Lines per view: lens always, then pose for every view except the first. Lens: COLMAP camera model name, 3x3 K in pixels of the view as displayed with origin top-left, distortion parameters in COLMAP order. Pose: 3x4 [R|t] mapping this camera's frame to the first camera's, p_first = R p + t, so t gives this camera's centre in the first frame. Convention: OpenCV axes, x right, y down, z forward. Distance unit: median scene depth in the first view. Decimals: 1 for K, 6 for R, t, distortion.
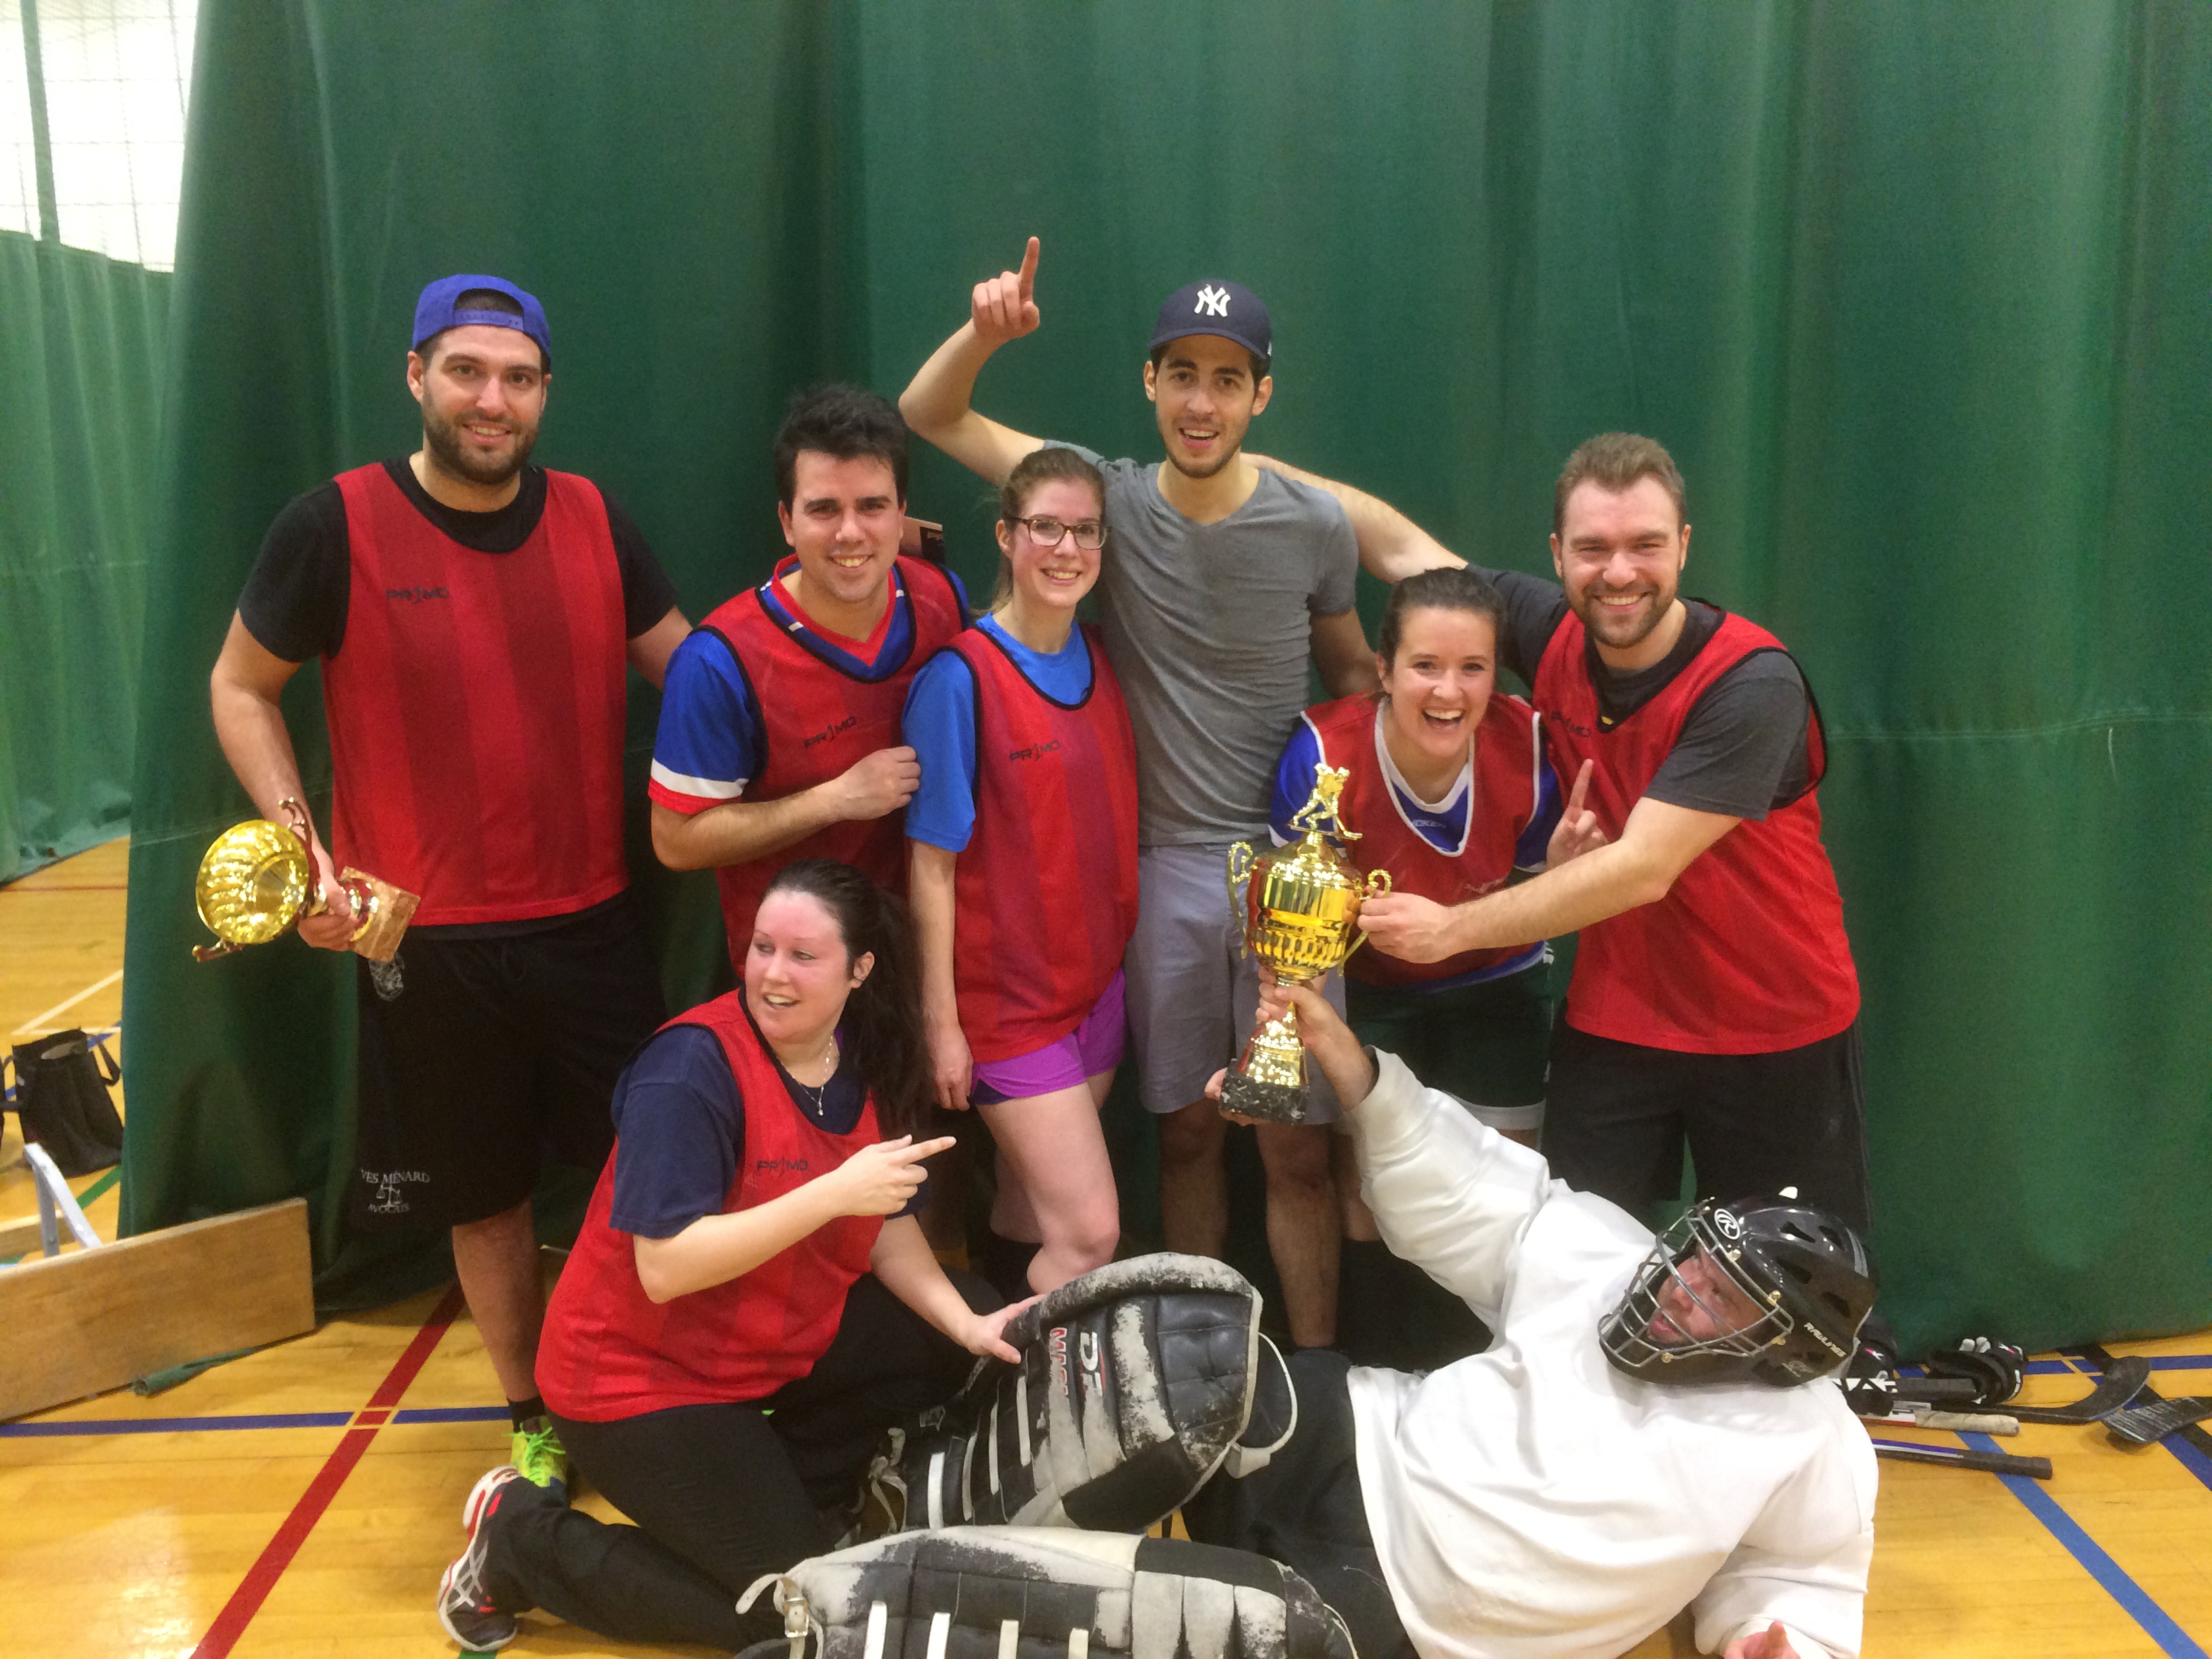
lens RADIAL K [[1866.0, 0, 1106.0], [0, 1866.0, 829.5], [0, 0, 1]] dist [0.056331, -0.083101]
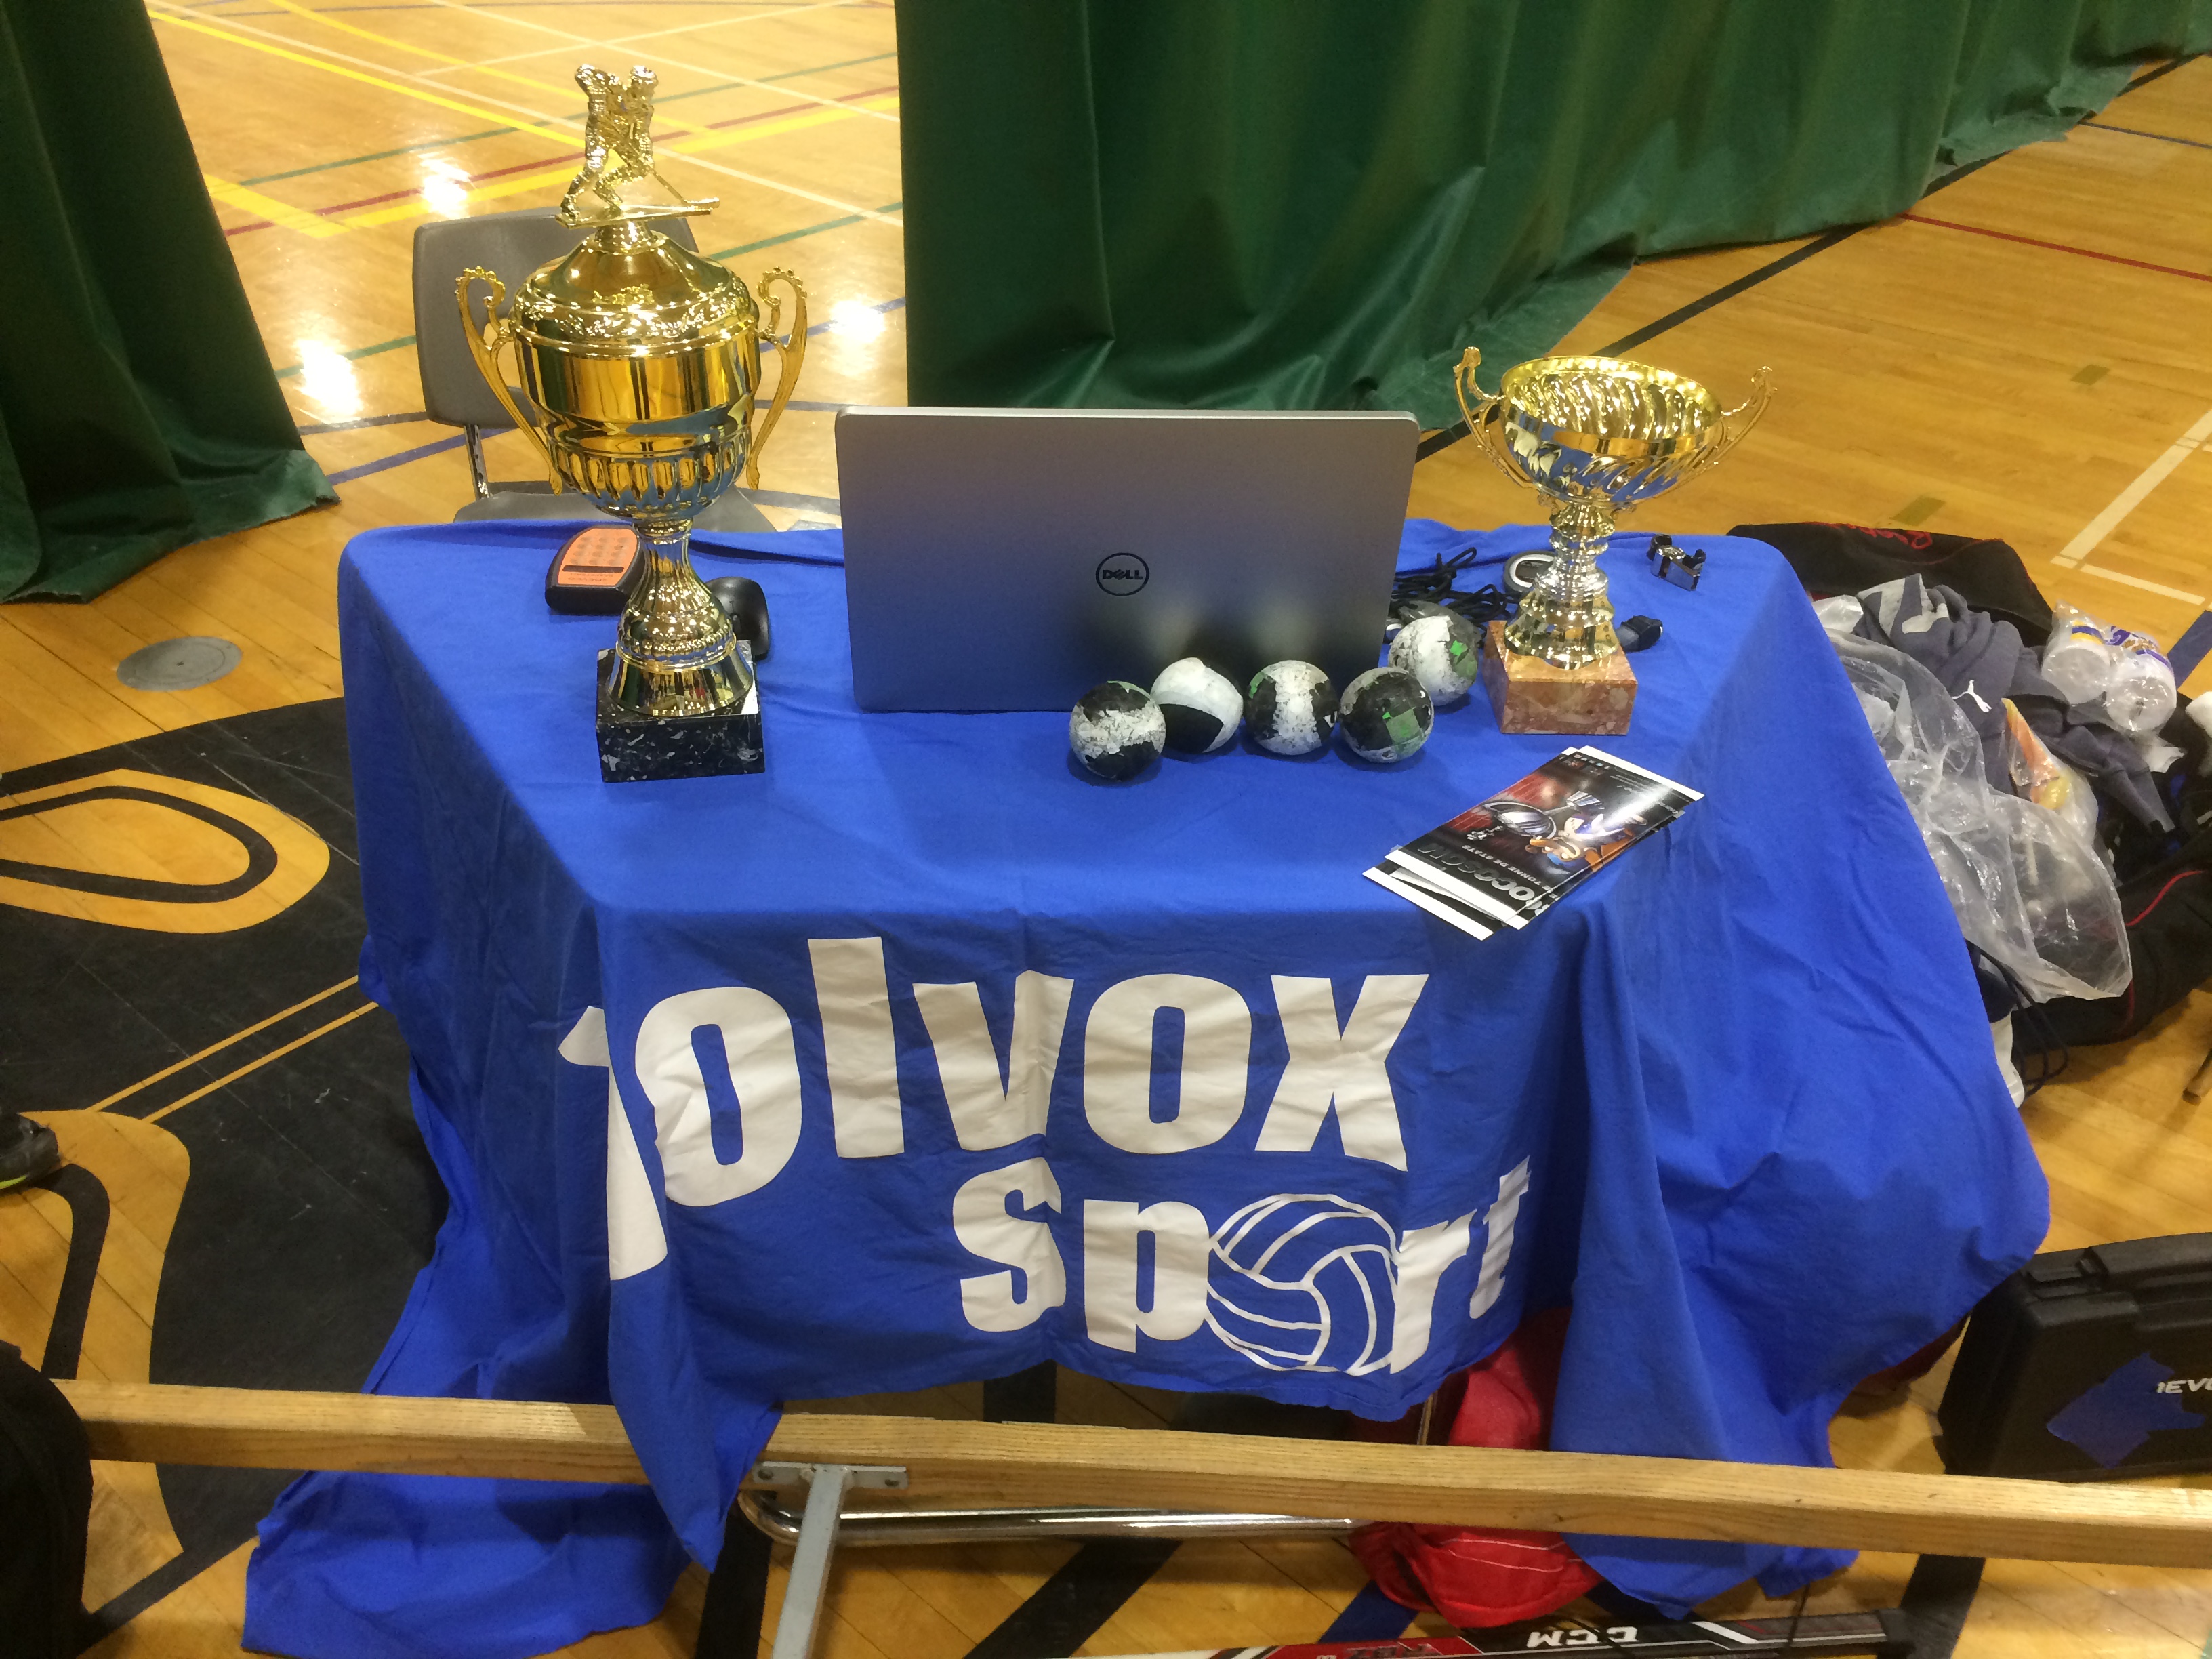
lens RADIAL K [[1866.0, 0, 1106.0], [0, 1866.0, 829.5], [0, 0, 1]] dist [0.056331, -0.083101]
pose [[0.725428, 0.407023, -0.555055, -0.211342], [-0.159290, 0.883802, 0.439910, -0.018590], [0.669613, -0.230708, 0.705969, 0.163571]]
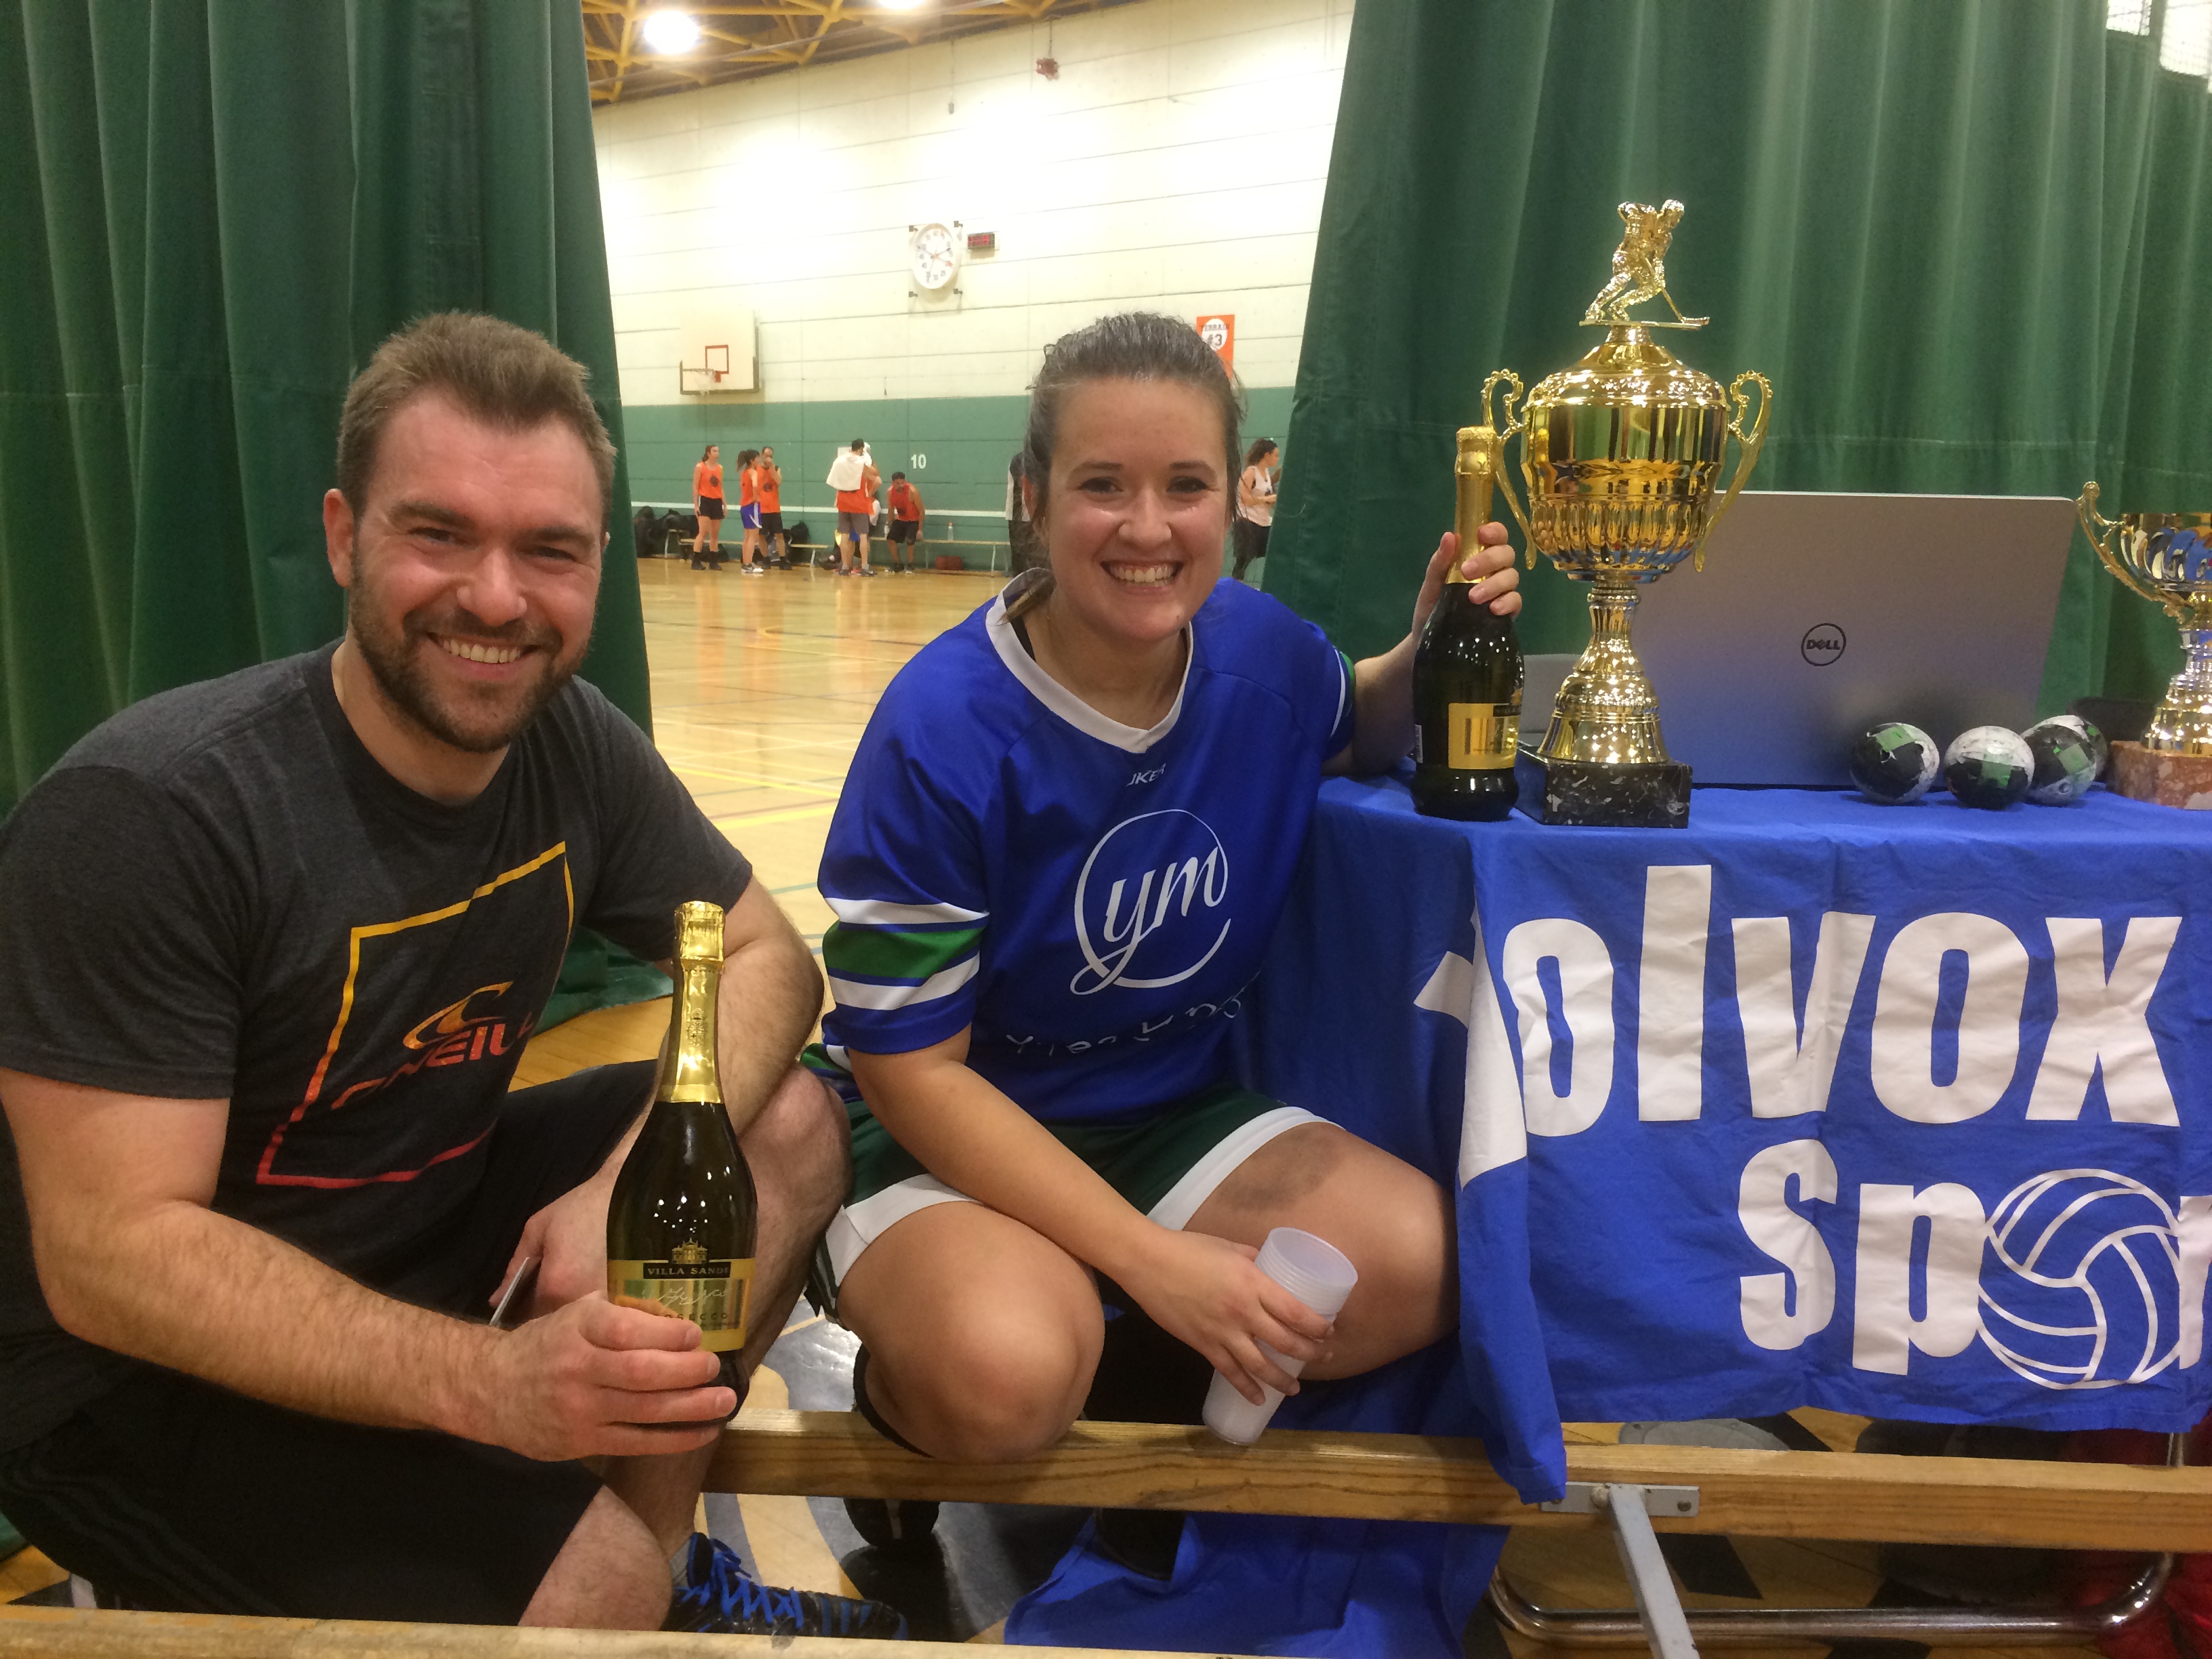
lens RADIAL K [[1860.6, 0, 1120.8], [0, 1860.6, 826.3], [0, 0, 1]] dist [0.067856, -0.100262]
pose [[0.732616, 0.134929, -0.667134, -0.225666], [-0.151203, 0.987926, 0.033765, 0.039003], [0.663635, 0.076136, 0.744172, 0.108889]]
